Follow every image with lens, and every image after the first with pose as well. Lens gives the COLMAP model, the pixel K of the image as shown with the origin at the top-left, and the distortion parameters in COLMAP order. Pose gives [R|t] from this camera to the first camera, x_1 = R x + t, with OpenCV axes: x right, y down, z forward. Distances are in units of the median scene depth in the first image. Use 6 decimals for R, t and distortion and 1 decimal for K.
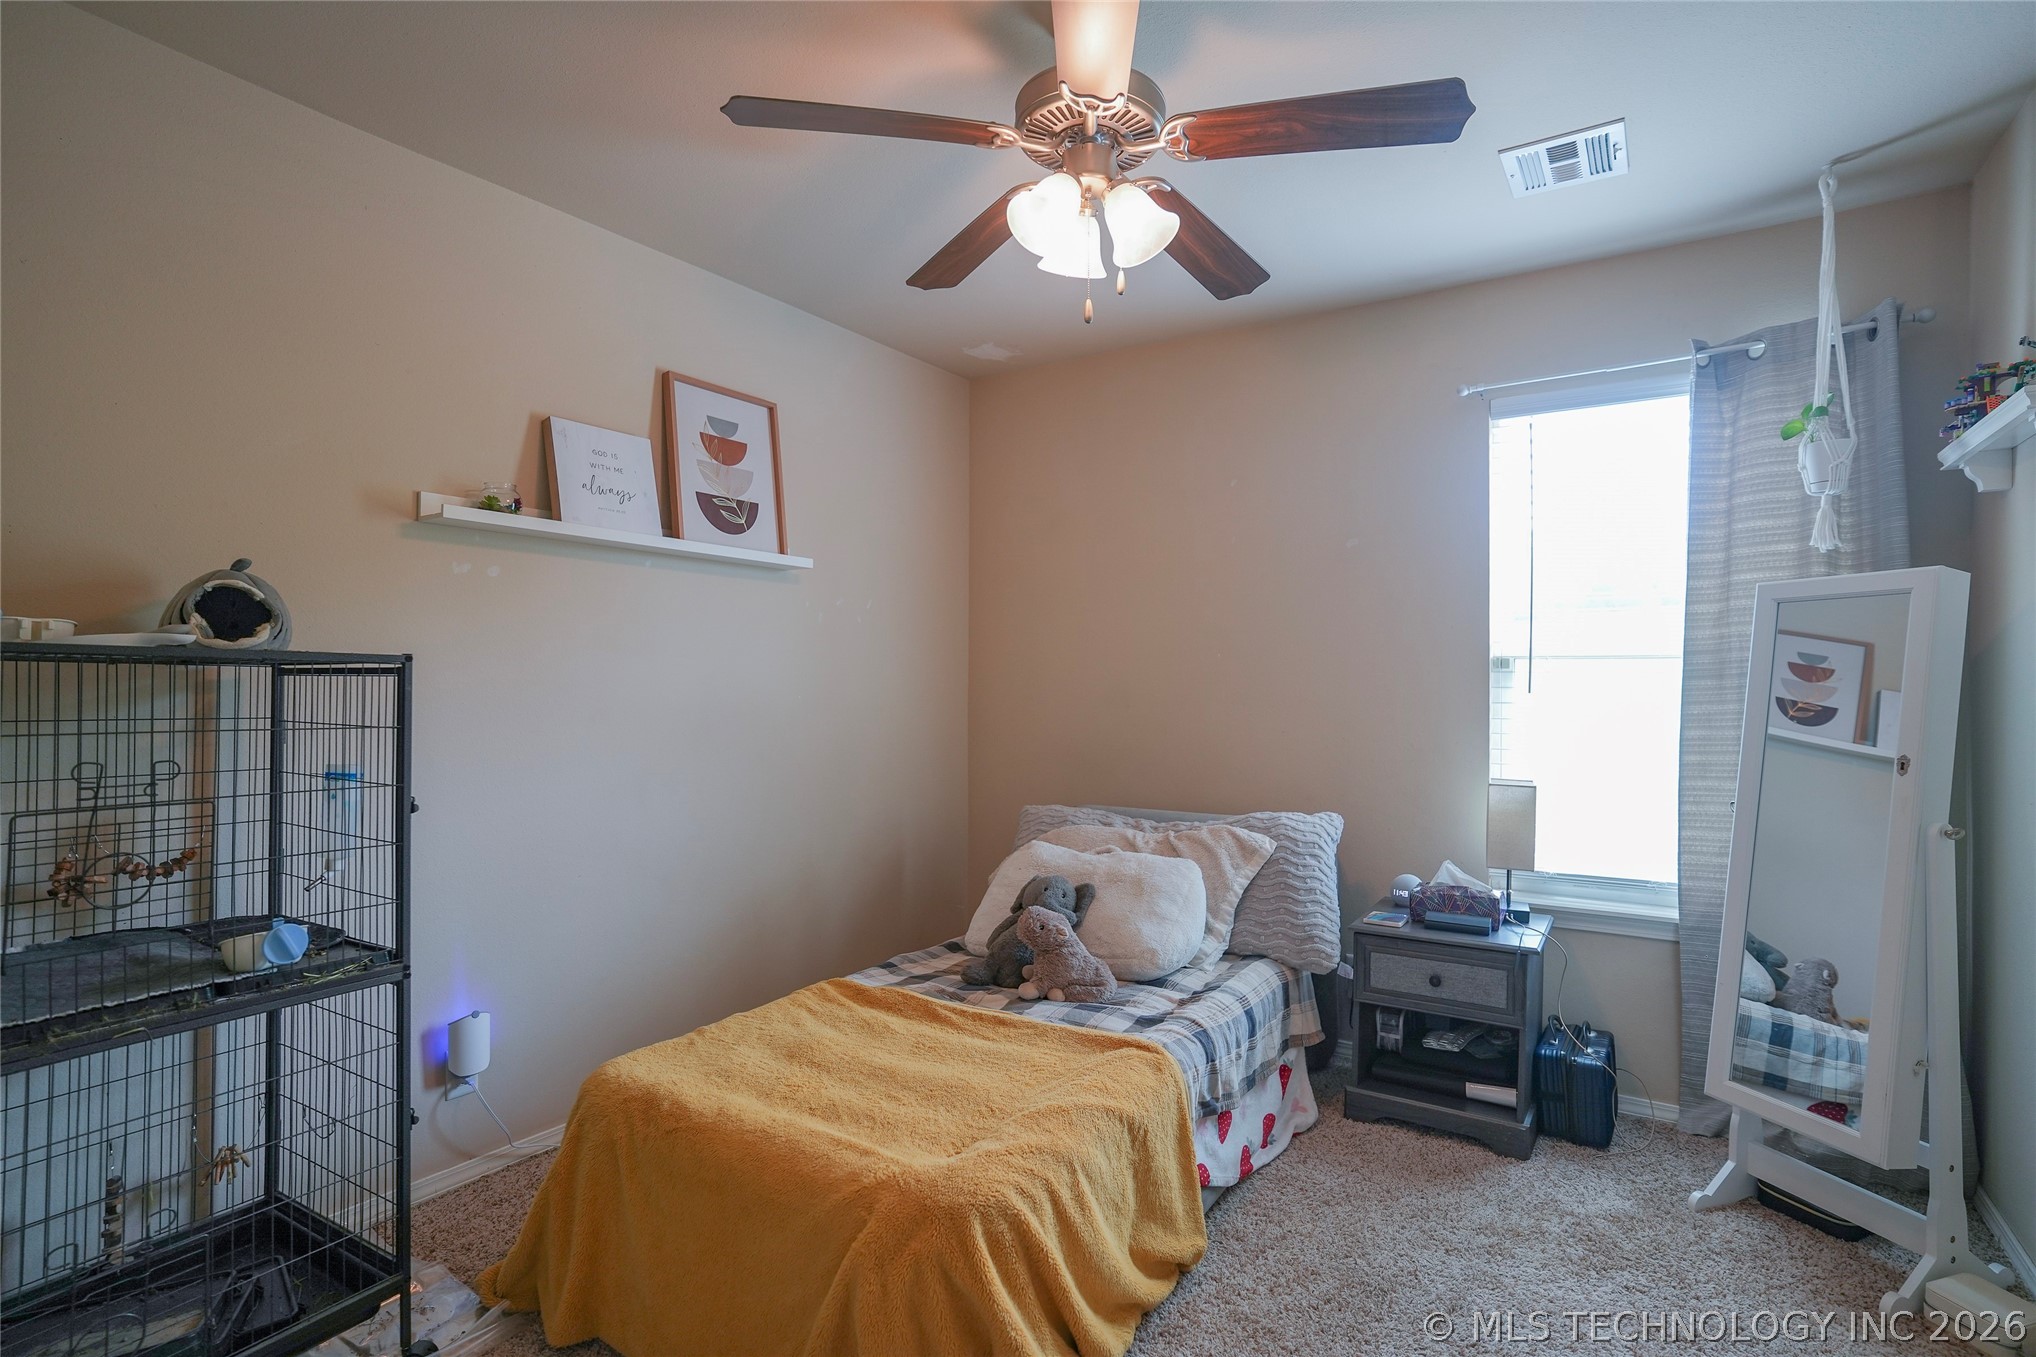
lens RADIAL K [[988.9, 0, 1019.2], [0, 988.9, 681.7], [0, 0, 1]] dist [-0.071931, 0.041576]
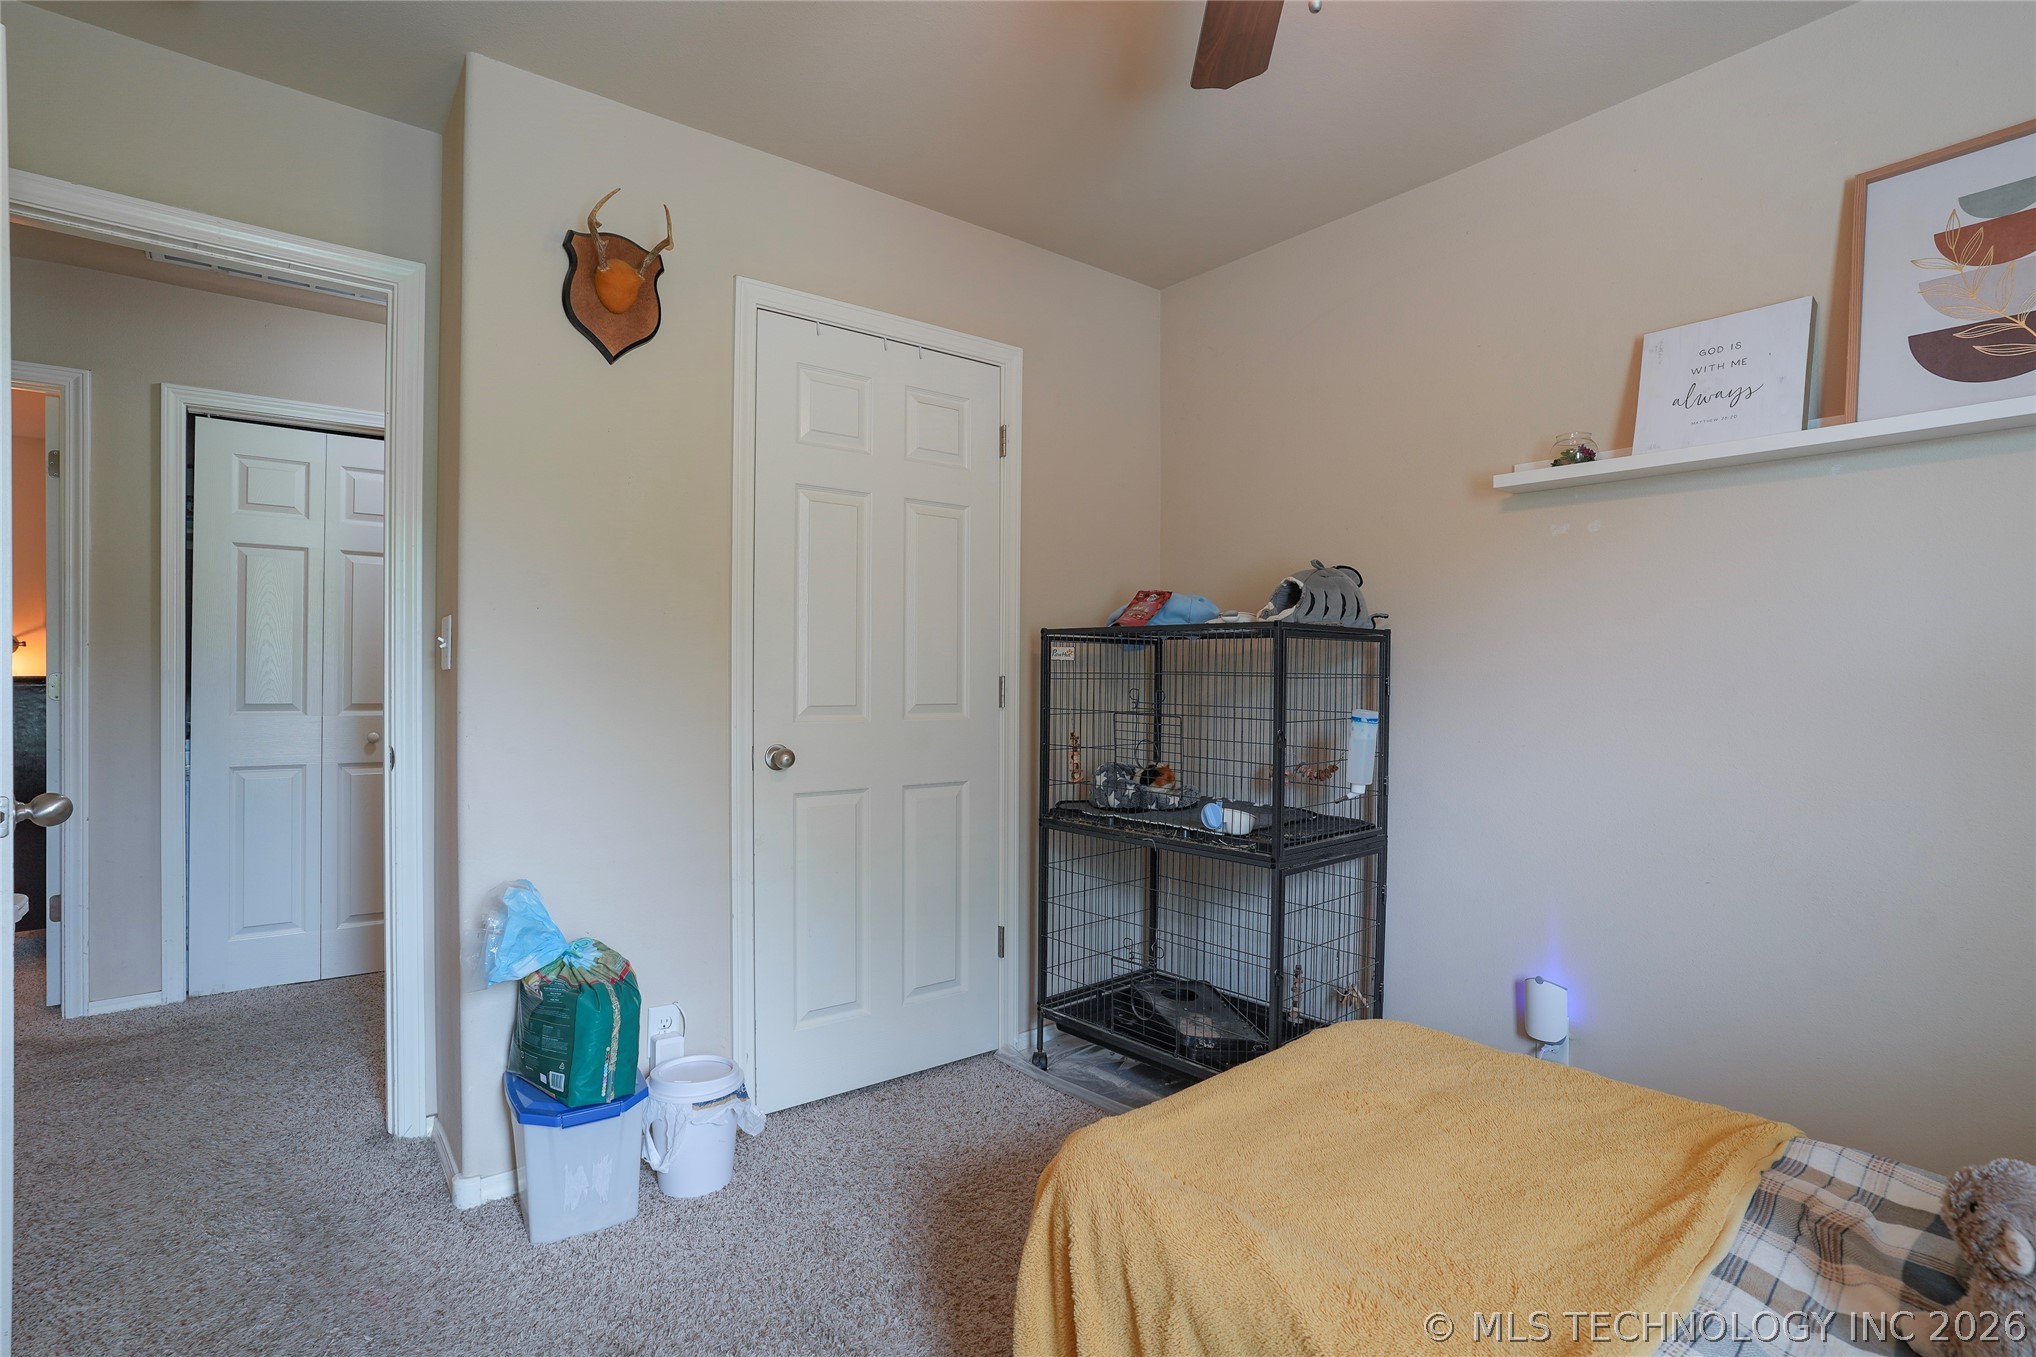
lens RADIAL K [[988.9, 0, 1019.2], [0, 988.9, 681.7], [0, 0, 1]] dist [-0.071931, 0.041576]
pose [[-0.307771, 0.002104, -0.951458, 0.533221], [-0.005503, 0.999977, 0.003992, 0.036985], [0.951444, 0.006465, -0.307753, 0.778338]]
